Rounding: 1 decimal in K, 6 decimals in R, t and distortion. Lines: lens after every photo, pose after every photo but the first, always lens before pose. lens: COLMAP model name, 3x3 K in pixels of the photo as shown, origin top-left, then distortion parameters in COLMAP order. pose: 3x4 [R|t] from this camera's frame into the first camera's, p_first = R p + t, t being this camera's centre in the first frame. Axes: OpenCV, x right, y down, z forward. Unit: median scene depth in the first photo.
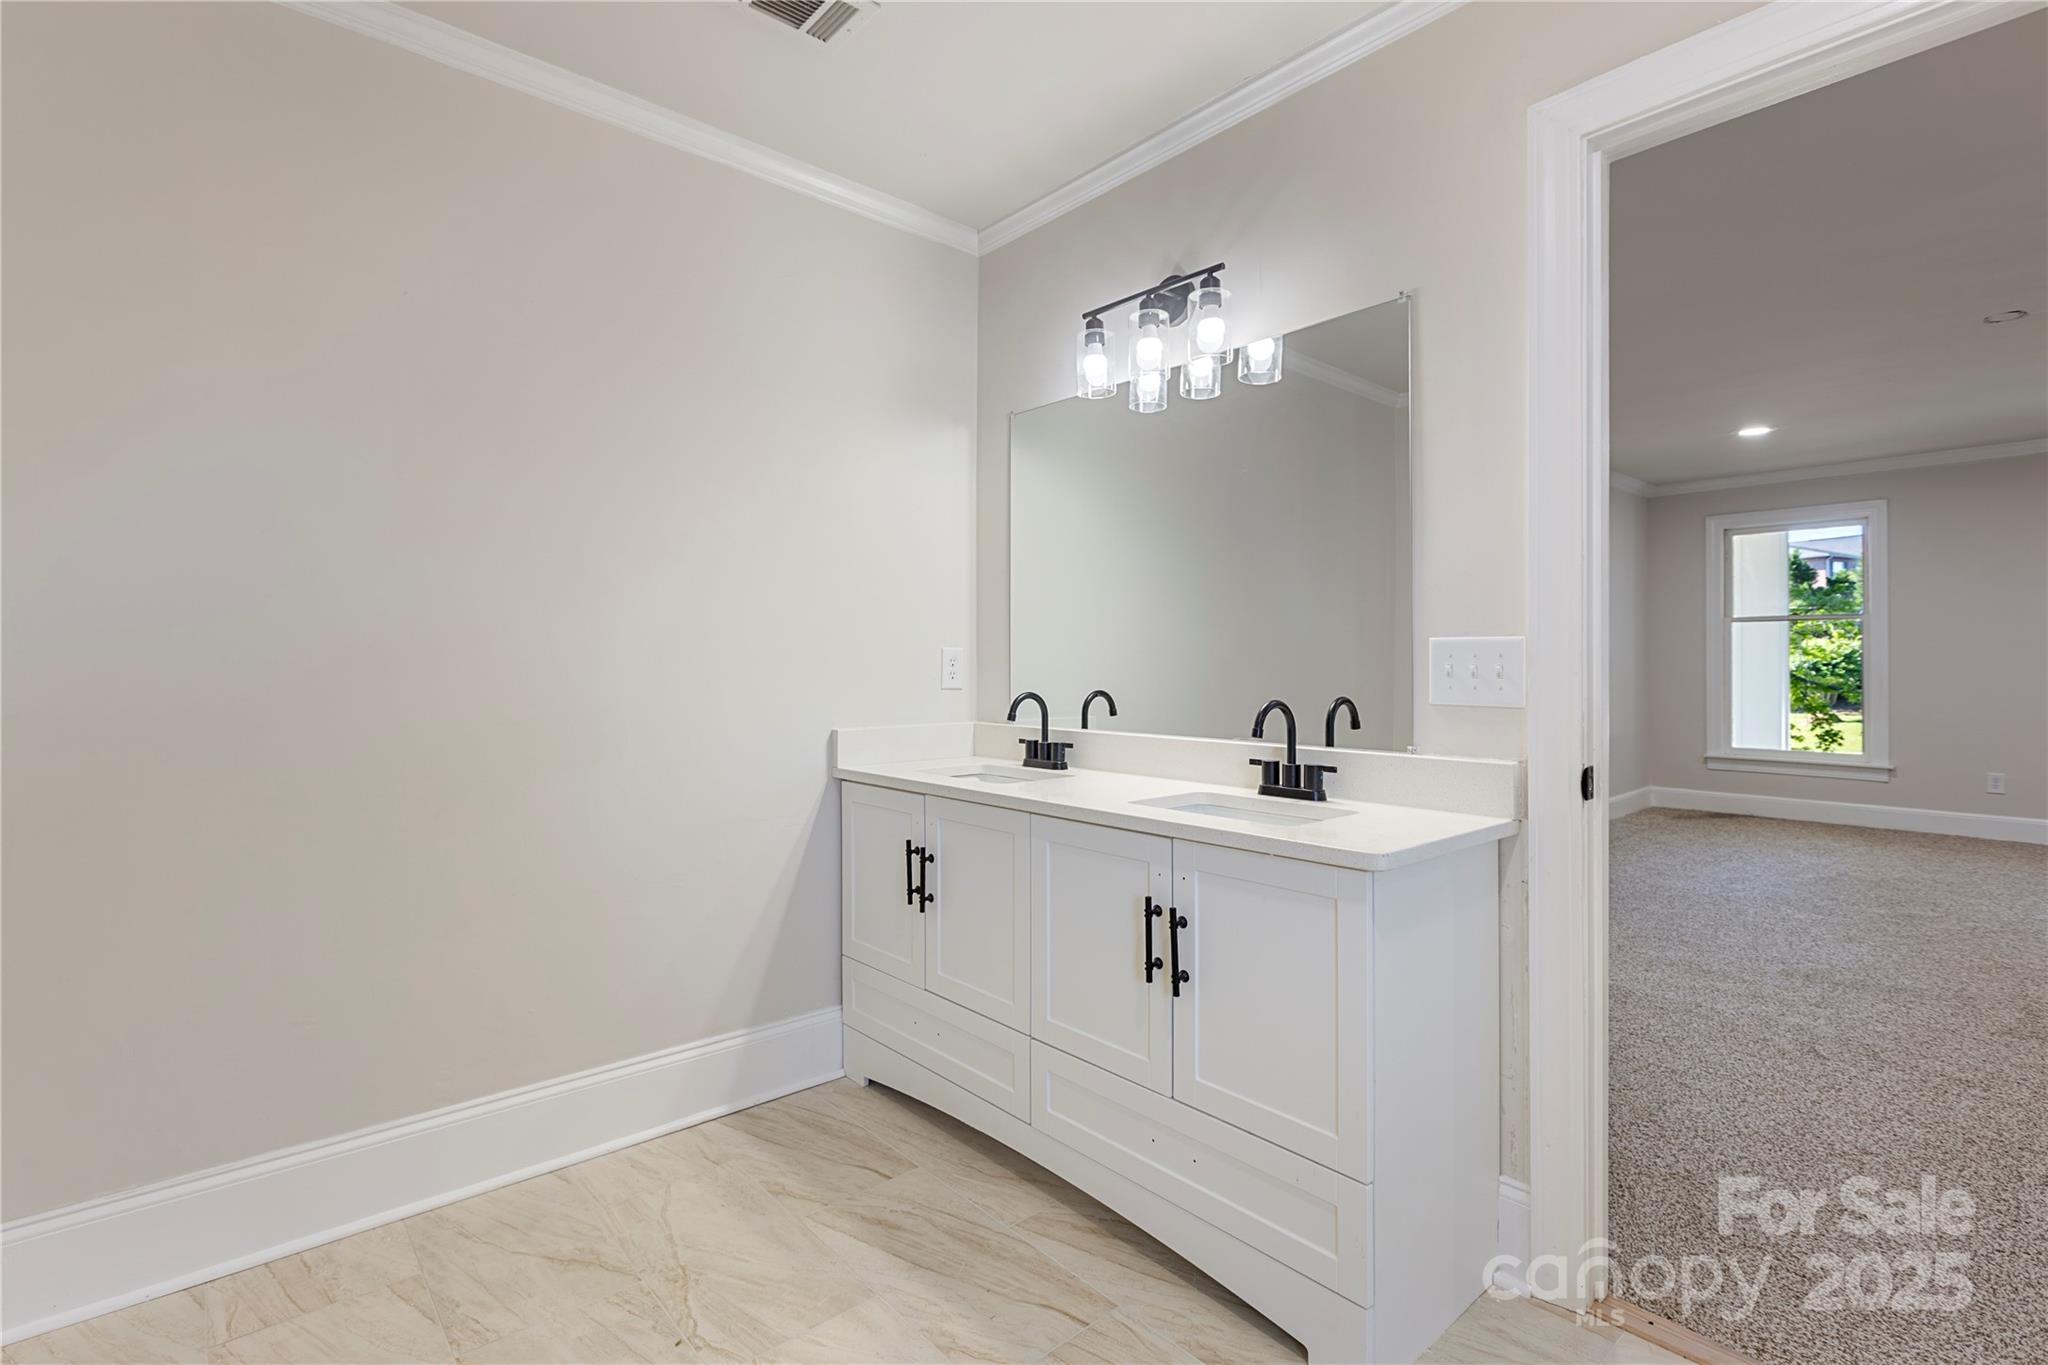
lens RADIAL K [[920.8, 0, 1012.8], [0, 920.8, 673.1], [0, 0, 1]] dist [0.000767, -0.001440]
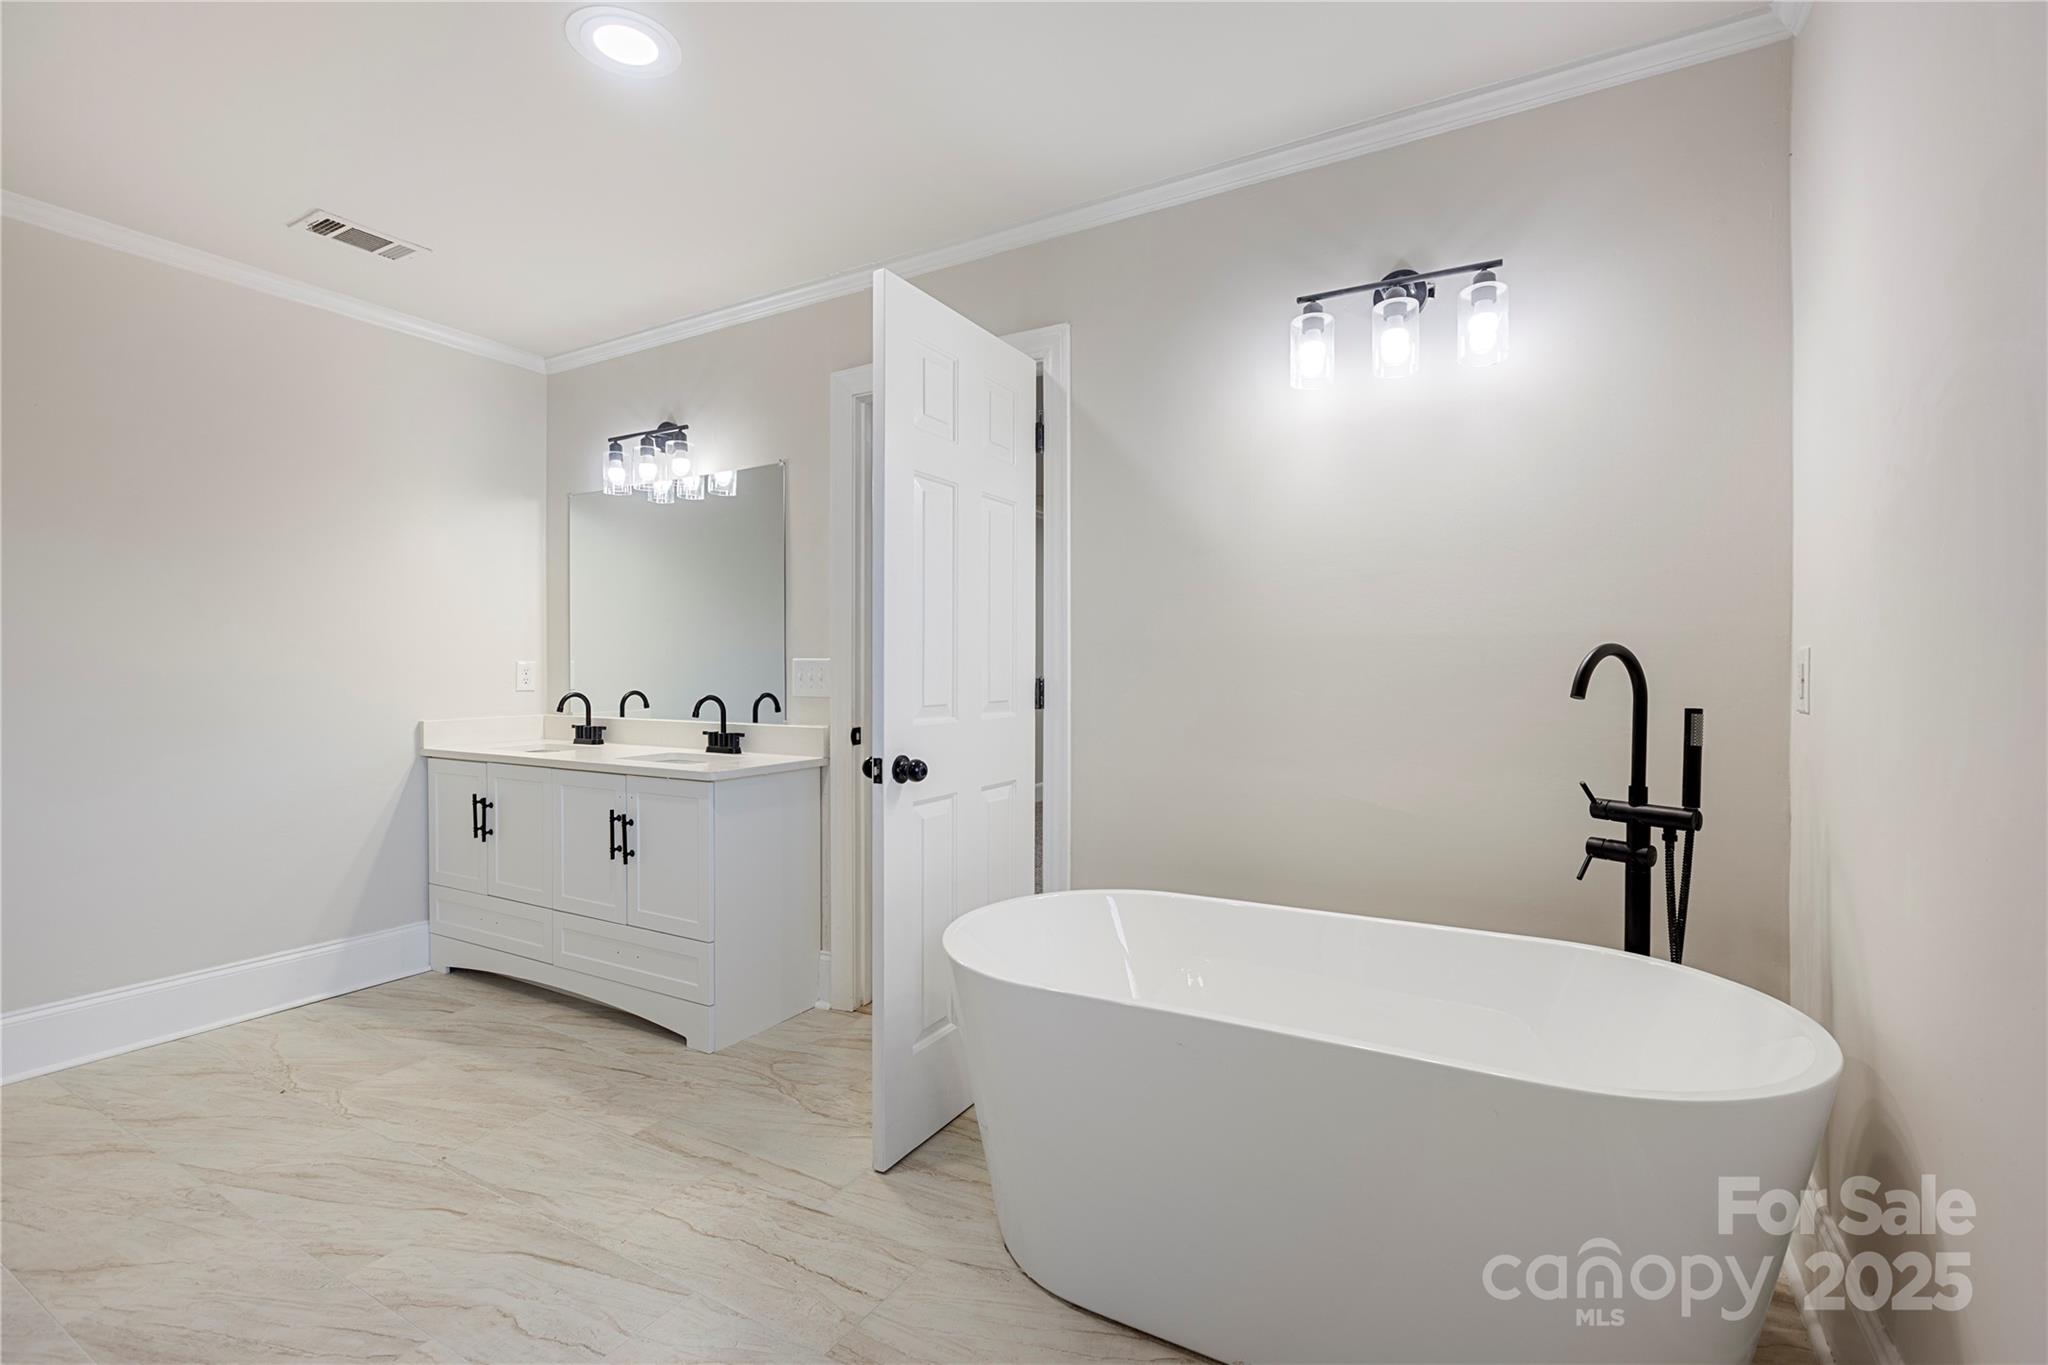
lens RADIAL K [[920.8, 0, 1042.5], [0, 920.8, 679.2], [0, 0, 1]] dist [0.000767, -0.001440]
pose [[0.946638, -0.007199, 0.322217, 0.273537], [0.005142, 0.999961, 0.007234, -0.007270], [-0.322256, -0.005191, 0.946638, -0.680178]]
